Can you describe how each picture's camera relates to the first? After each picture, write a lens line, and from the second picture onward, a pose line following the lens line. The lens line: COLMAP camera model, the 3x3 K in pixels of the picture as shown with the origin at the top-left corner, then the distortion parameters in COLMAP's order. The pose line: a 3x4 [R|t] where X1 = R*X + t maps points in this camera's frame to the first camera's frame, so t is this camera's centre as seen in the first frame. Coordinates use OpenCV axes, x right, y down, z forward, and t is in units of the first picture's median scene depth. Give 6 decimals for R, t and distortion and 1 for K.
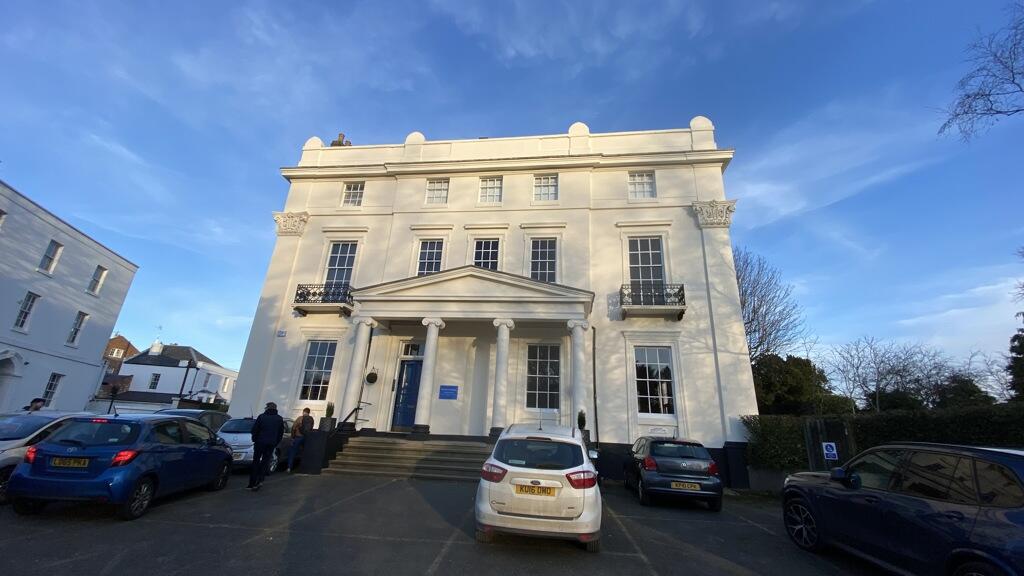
lens RADIAL K [[407.3, 0, 515.5], [0, 407.3, 284.7], [0, 0, 1]] dist [0.037741, -0.028663]
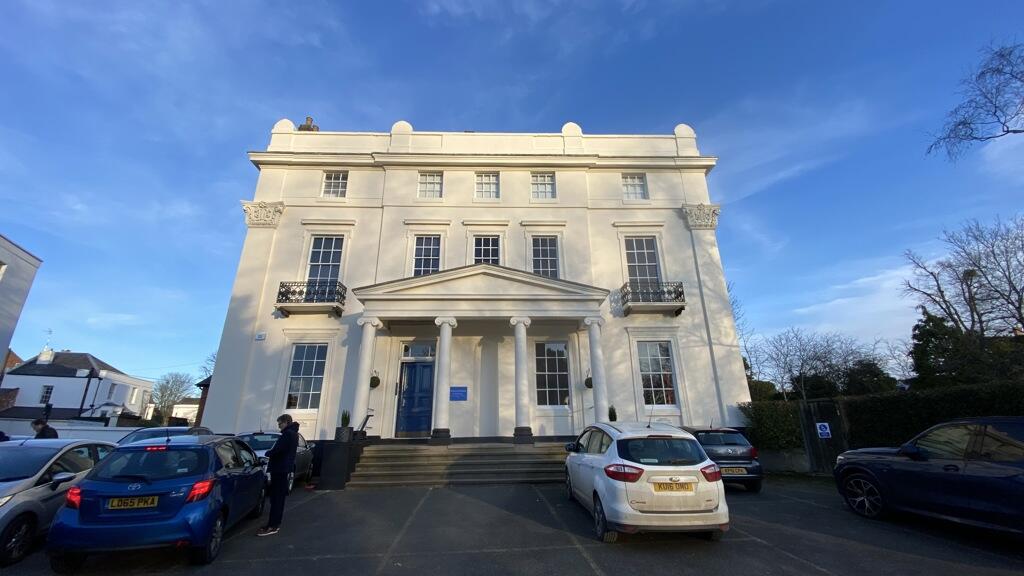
lens RADIAL K [[407.3, 0, 515.5], [0, 407.3, 284.7], [0, 0, 1]] dist [0.037741, -0.028663]
pose [[0.985748, -0.001075, 0.168228, -0.165126], [-0.000364, 0.999964, 0.008526, -0.002861], [-0.168231, -0.008466, 0.985711, 0.020988]]
